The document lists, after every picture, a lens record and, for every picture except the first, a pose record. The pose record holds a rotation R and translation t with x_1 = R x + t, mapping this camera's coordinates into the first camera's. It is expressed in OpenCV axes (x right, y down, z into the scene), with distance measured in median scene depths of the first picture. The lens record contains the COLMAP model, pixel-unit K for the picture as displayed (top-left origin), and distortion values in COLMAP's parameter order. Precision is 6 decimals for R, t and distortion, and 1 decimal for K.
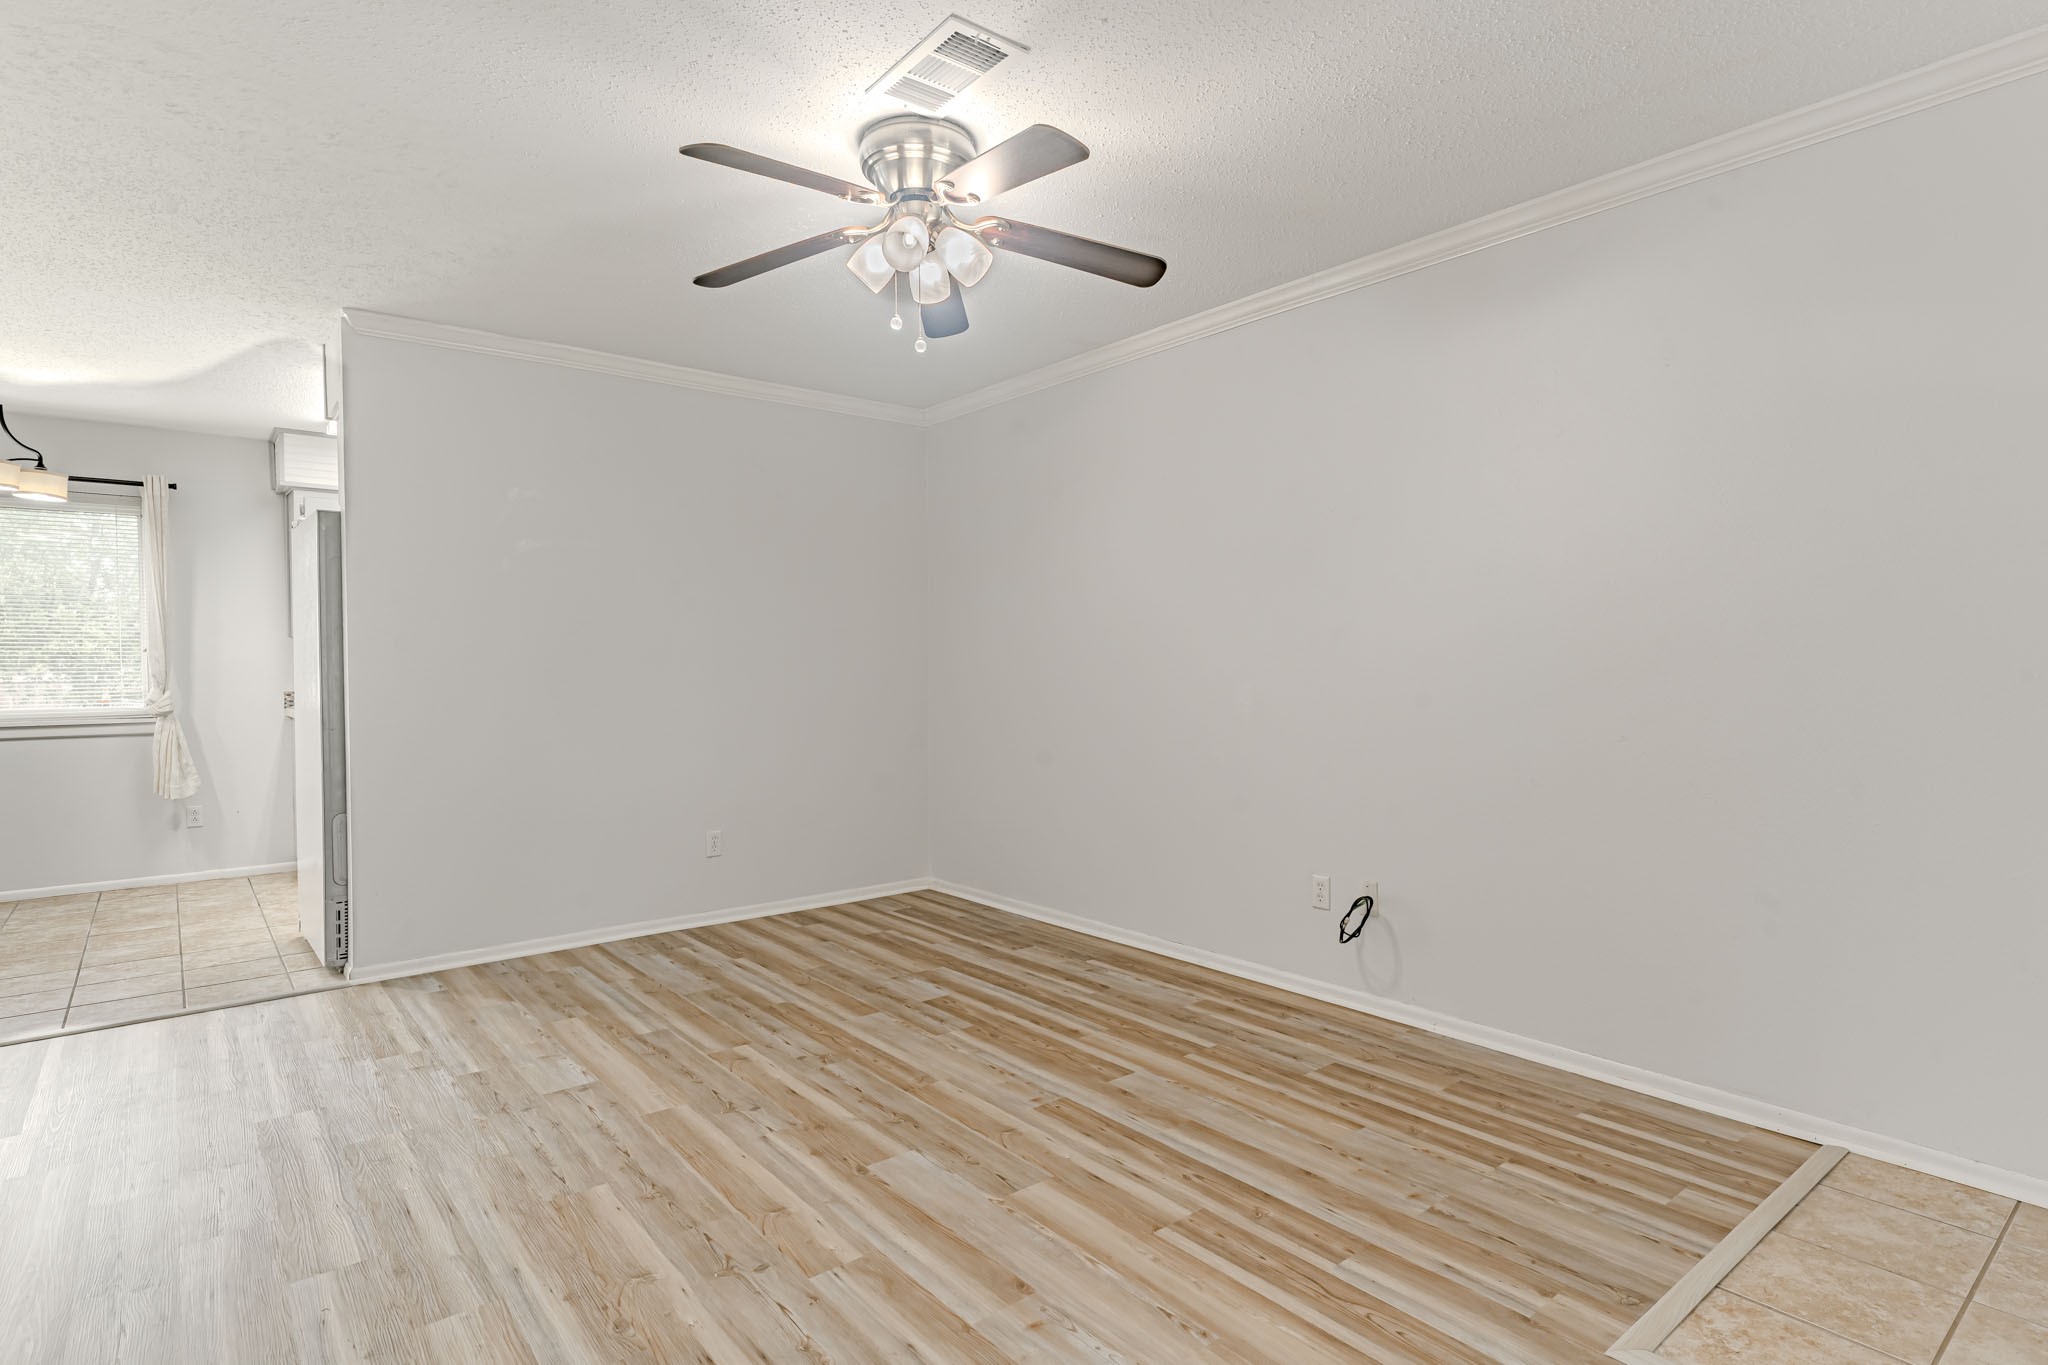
lens RADIAL K [[1051.1, 0, 1021.3], [0, 1051.1, 681.5], [0, 0, 1]] dist [-0.001761, 0.000587]
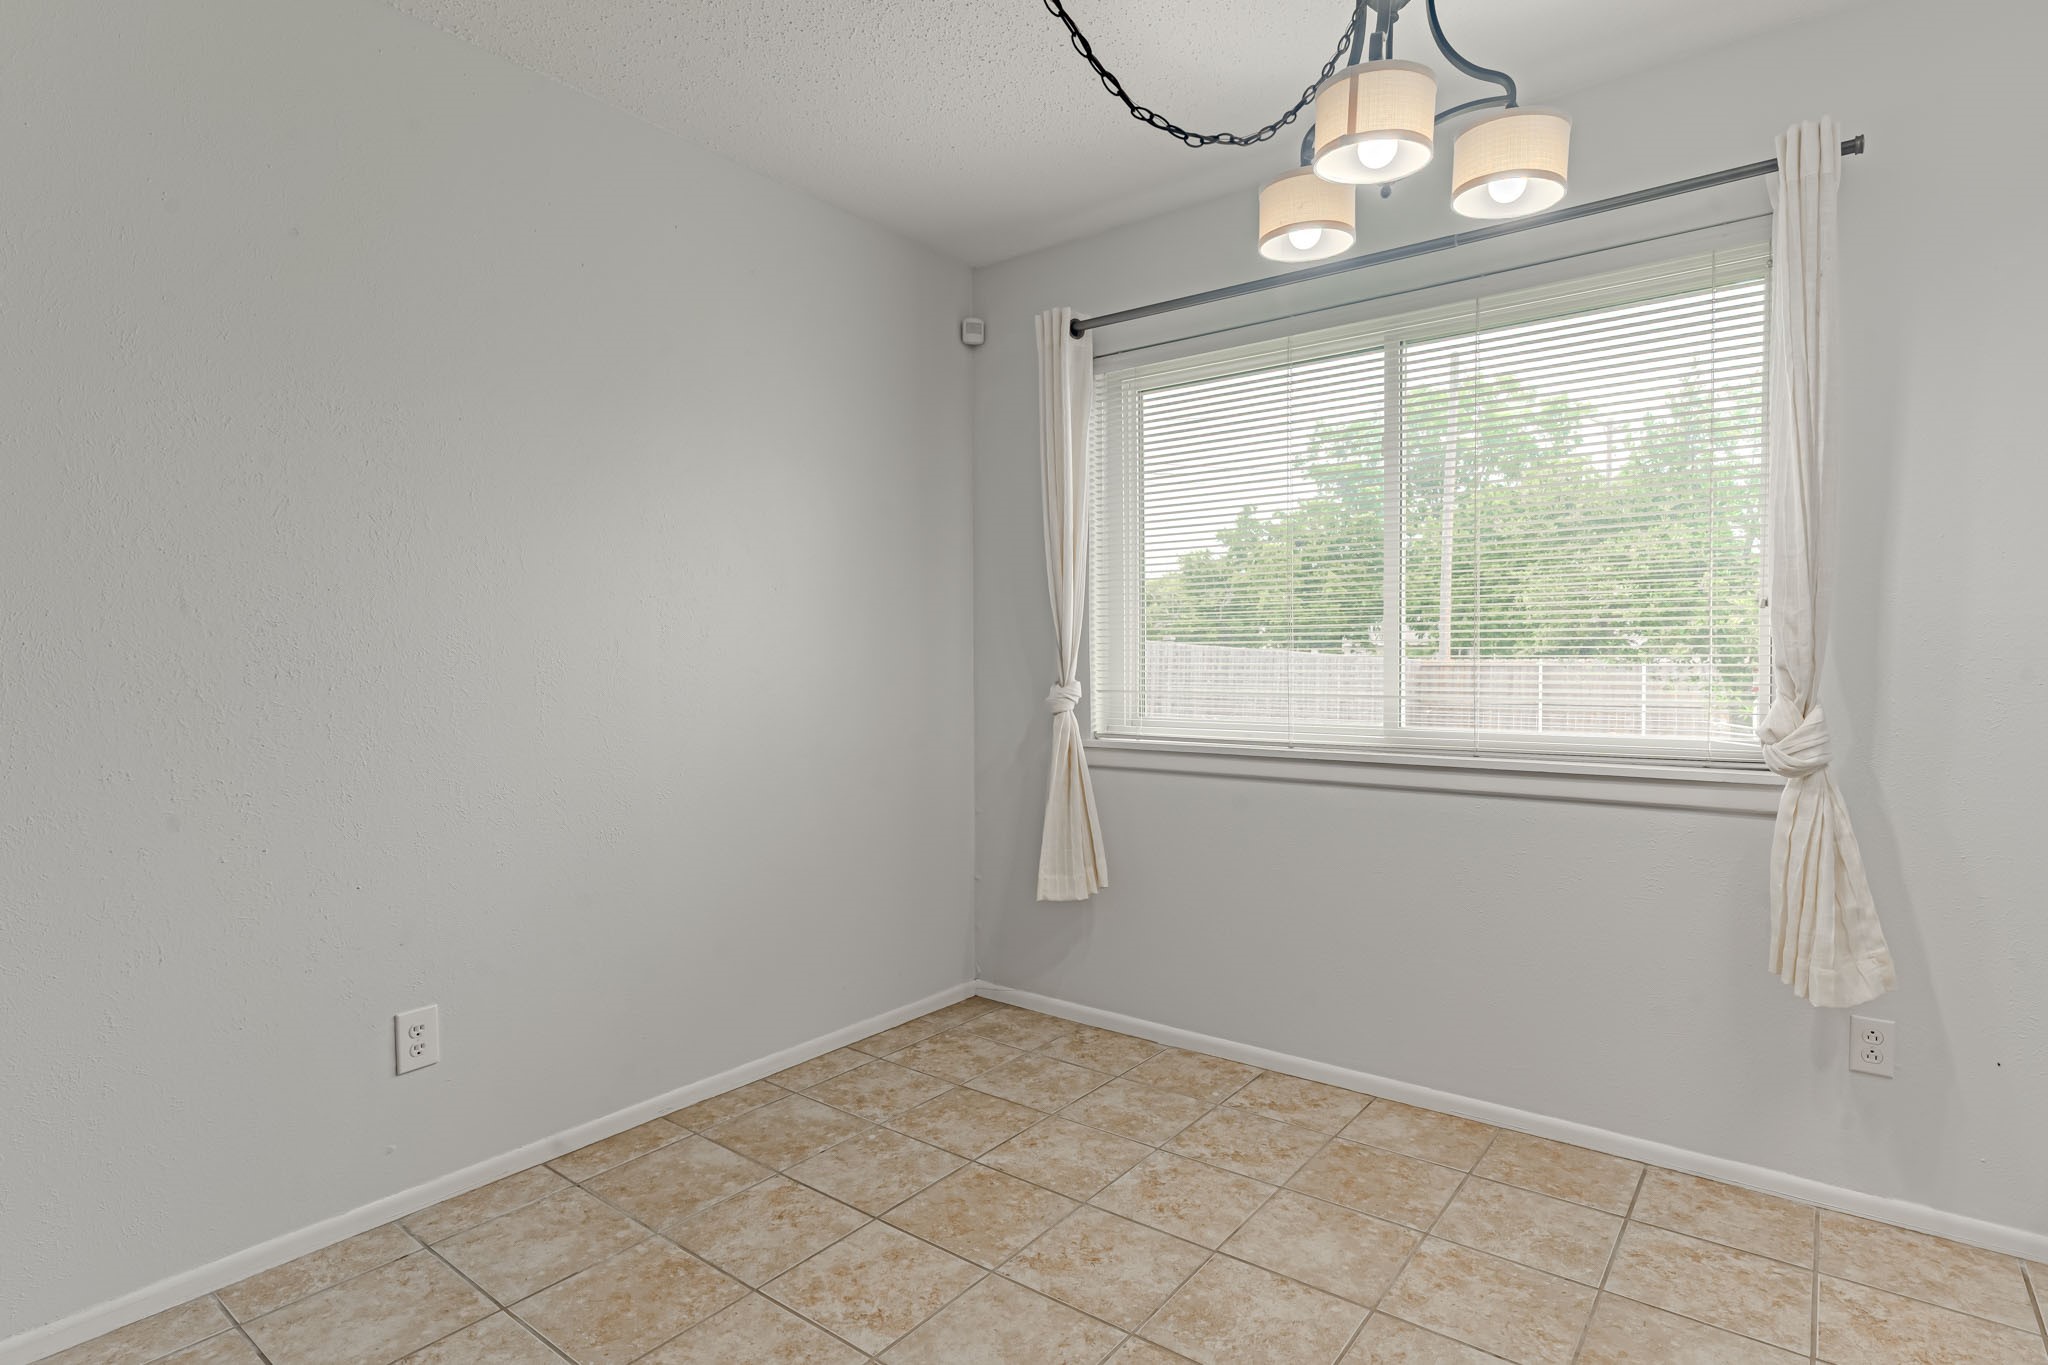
lens RADIAL K [[1062.9, 0, 1031.2], [0, 1062.9, 694.4], [0, 0, 1]] dist [0.001188, -0.000781]
pose [[0.238037, 0.041599, -0.970365, -0.853013], [-0.014049, 0.999125, 0.039386, -0.011652], [0.971155, 0.004258, 0.238413, 1.063595]]
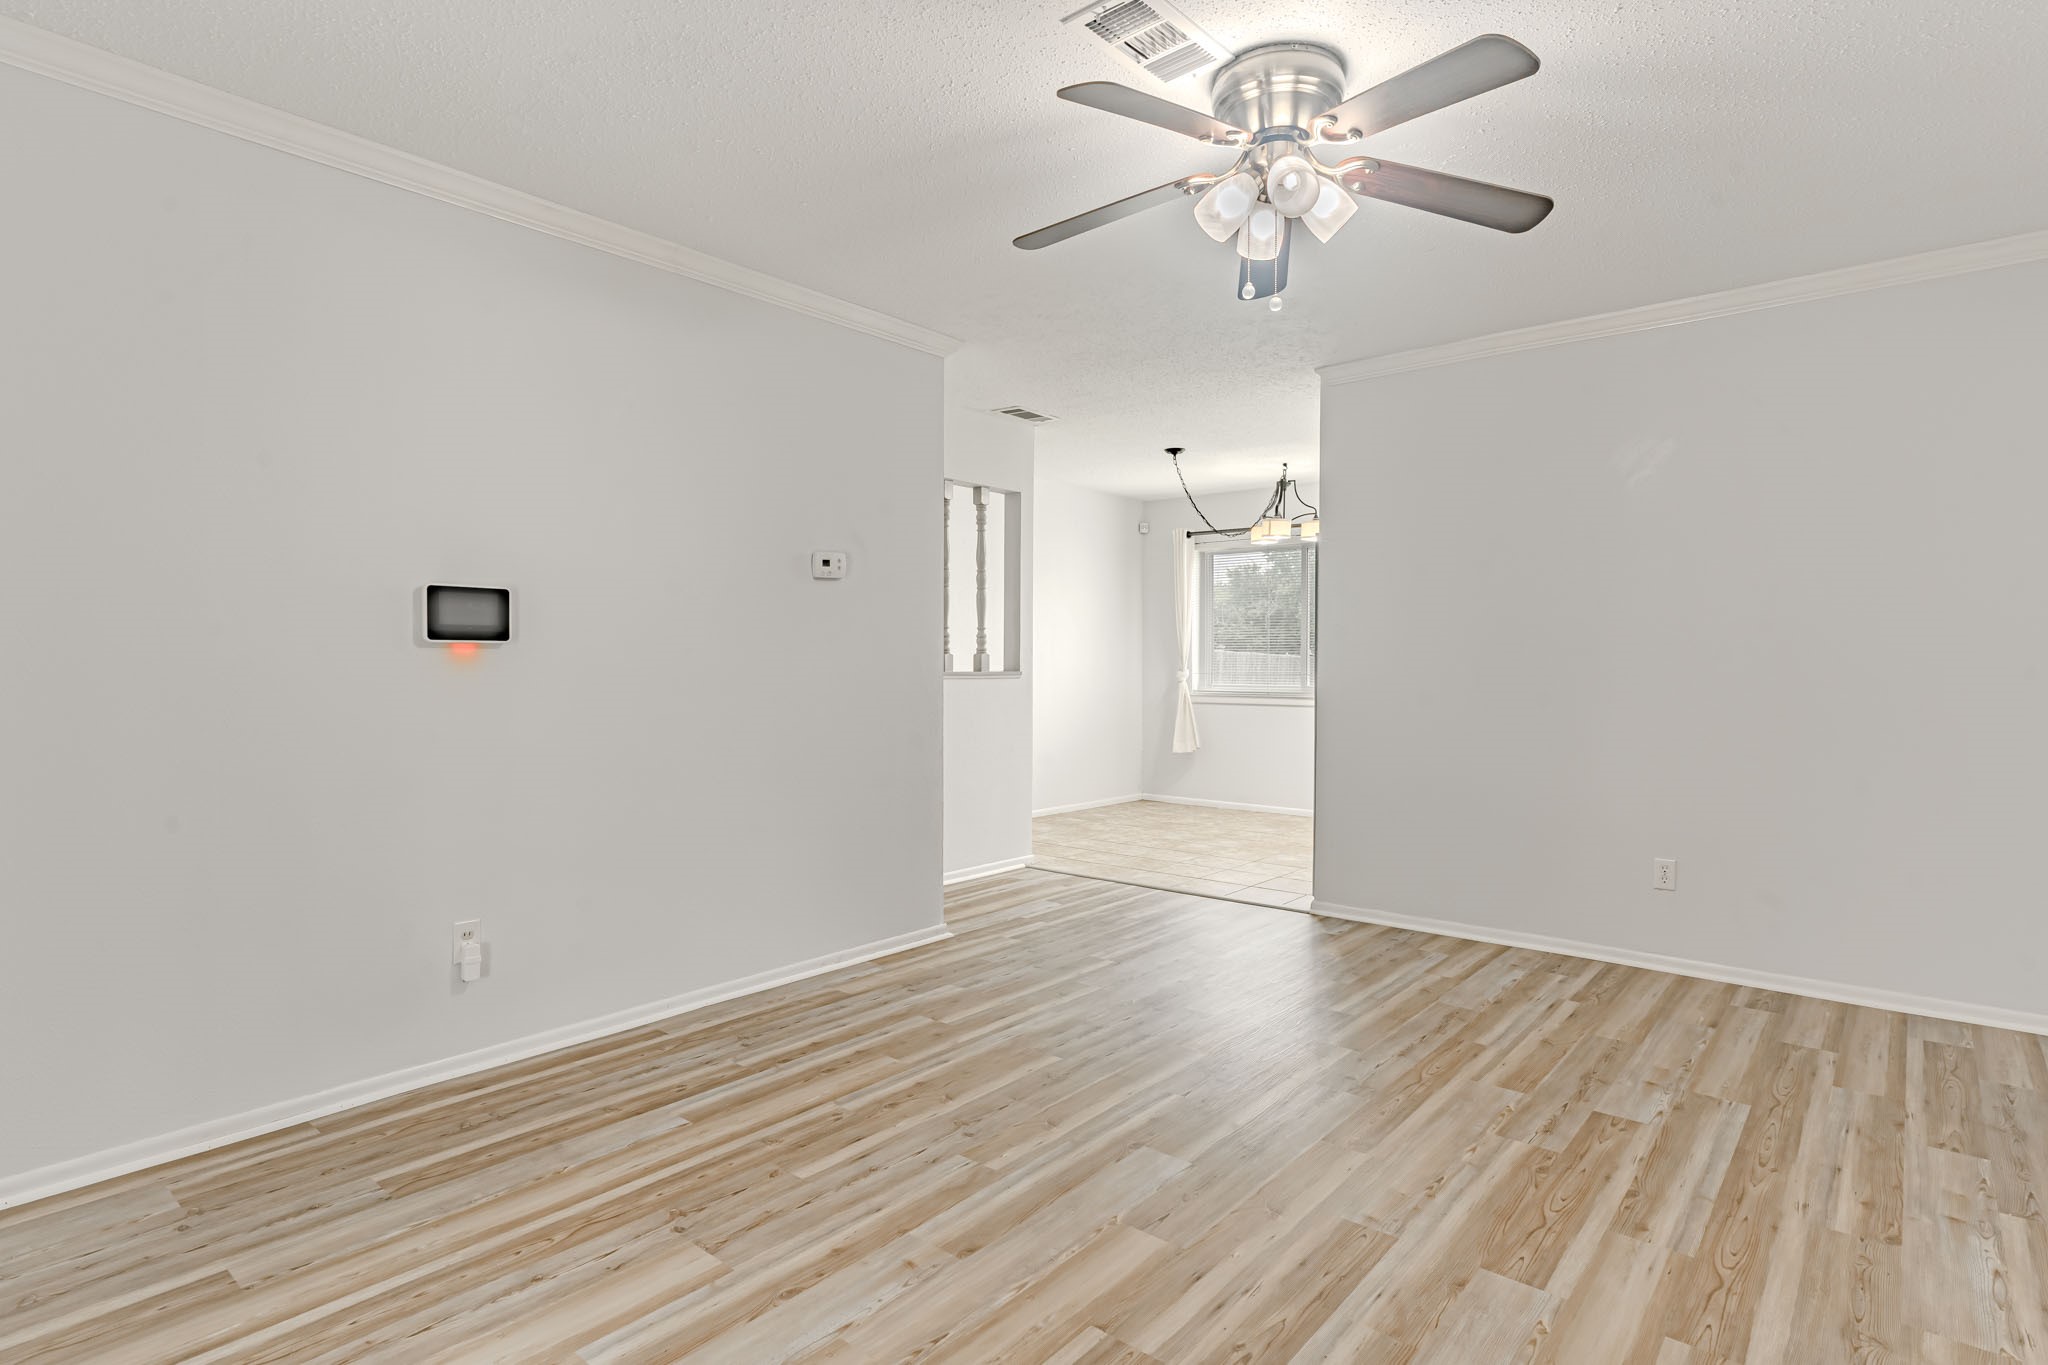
lens RADIAL K [[1051.1, 0, 1021.3], [0, 1051.1, 681.5], [0, 0, 1]] dist [-0.001761, 0.000587]
pose [[0.183005, 0.027985, -0.982714, 0.591652], [-0.017481, 0.999529, 0.025208, -0.012353], [0.982957, 0.012565, 0.183408, 0.490410]]
